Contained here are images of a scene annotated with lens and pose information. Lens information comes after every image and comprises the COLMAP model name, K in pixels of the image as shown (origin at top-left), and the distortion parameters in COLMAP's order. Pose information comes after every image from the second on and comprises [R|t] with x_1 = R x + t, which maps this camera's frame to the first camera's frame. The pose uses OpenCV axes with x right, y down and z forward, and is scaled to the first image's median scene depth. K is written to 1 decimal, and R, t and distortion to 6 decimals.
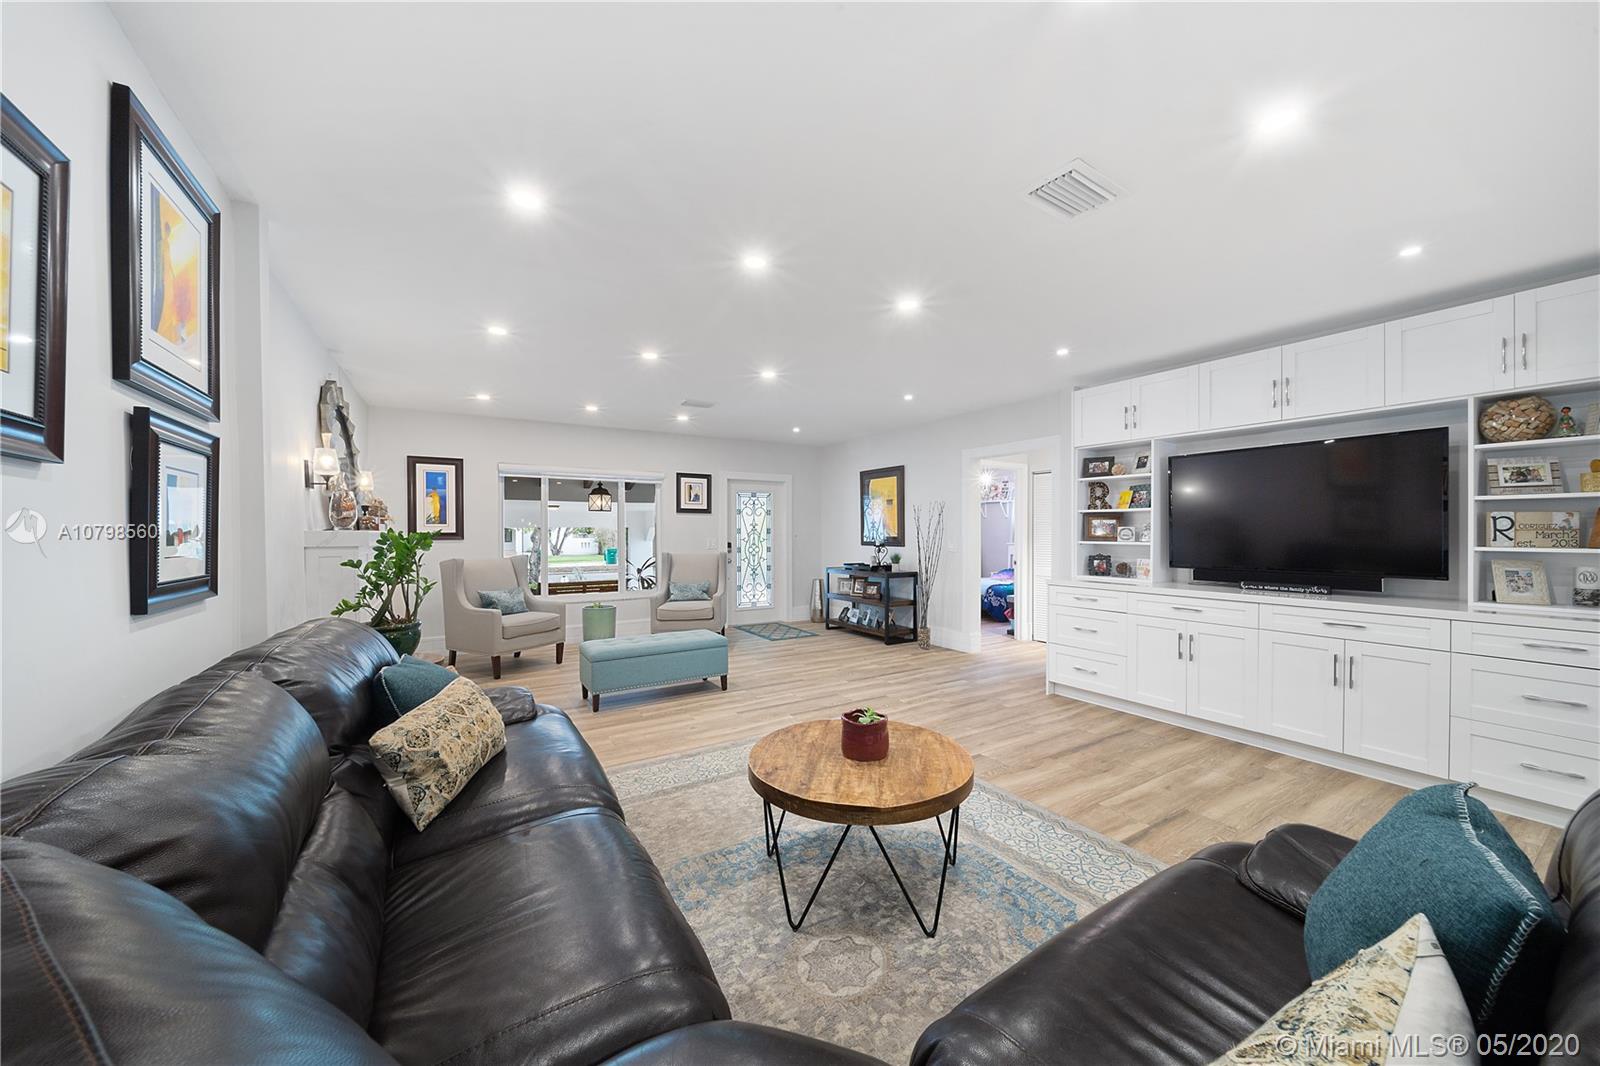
lens RADIAL K [[566.1, 0, 809.1], [0, 566.1, 534.0], [0, 0, 1]] dist [-0.000702, -0.000081]
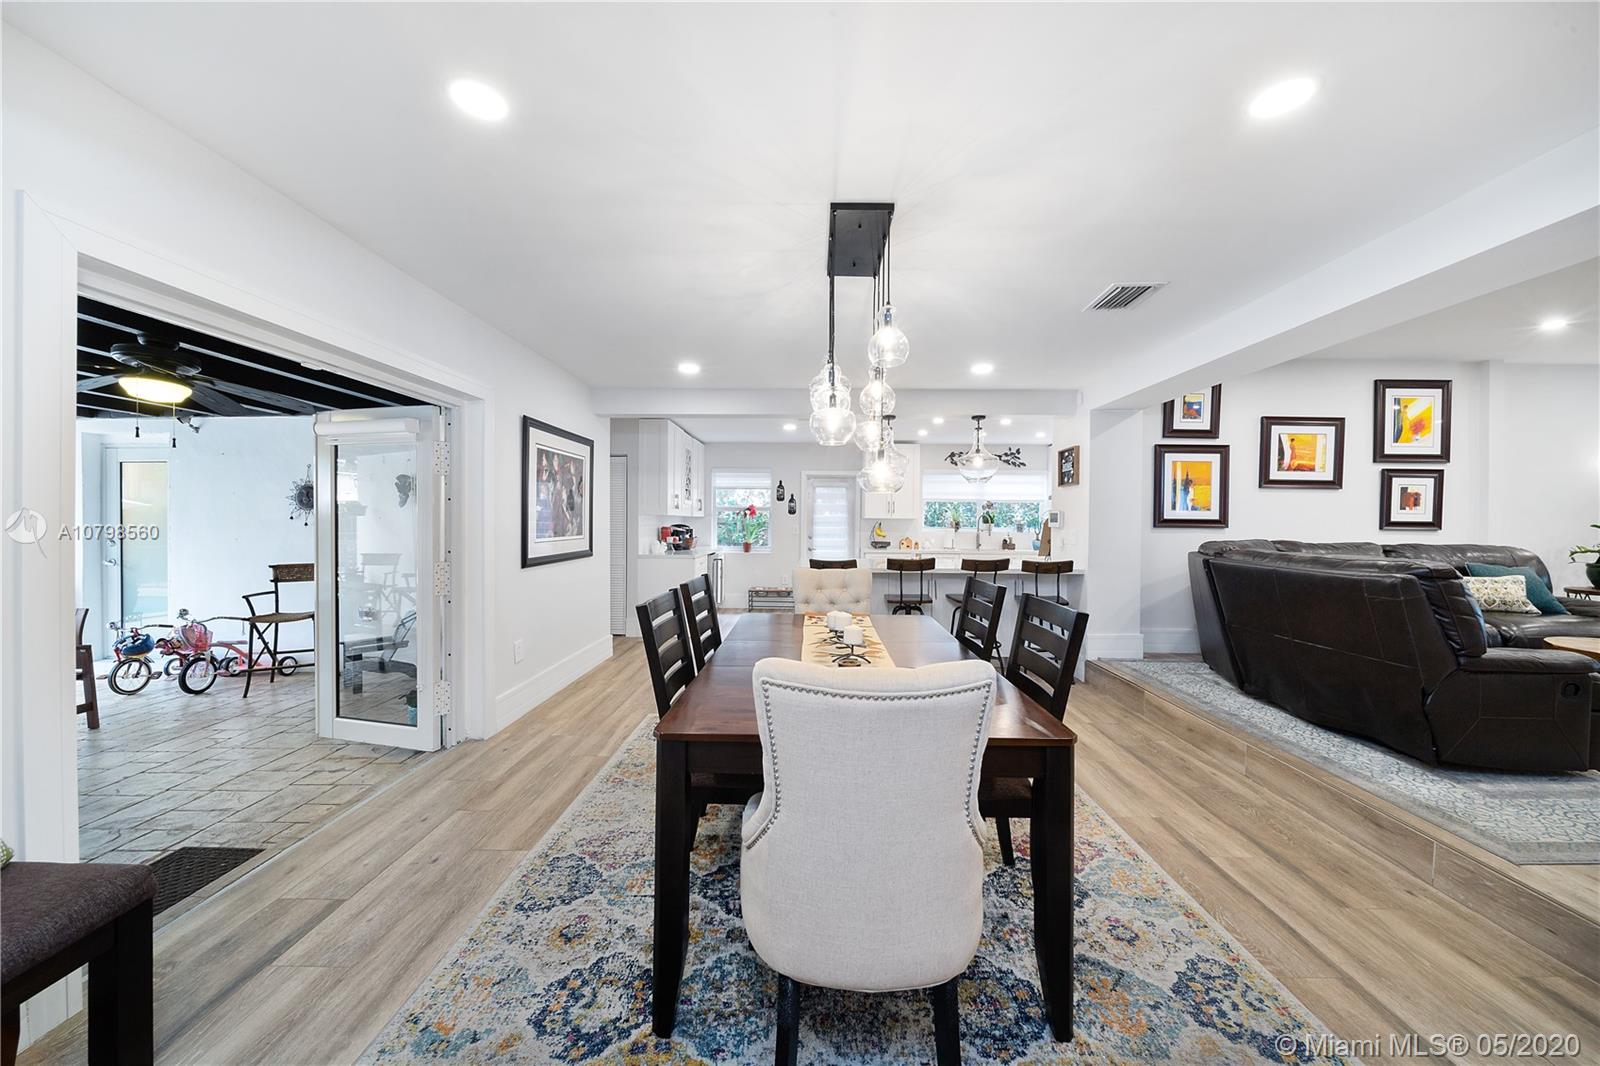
lens RADIAL K [[559.0, 0, 805.8], [0, 559.0, 529.3], [0, 0, 1]] dist [-0.001461, -0.001944]
pose [[-0.543223, 0.009373, -0.839536, 1.091253], [-0.011086, 0.999770, 0.018336, 0.036734], [0.839515, 0.019268, -0.542995, -0.029265]]
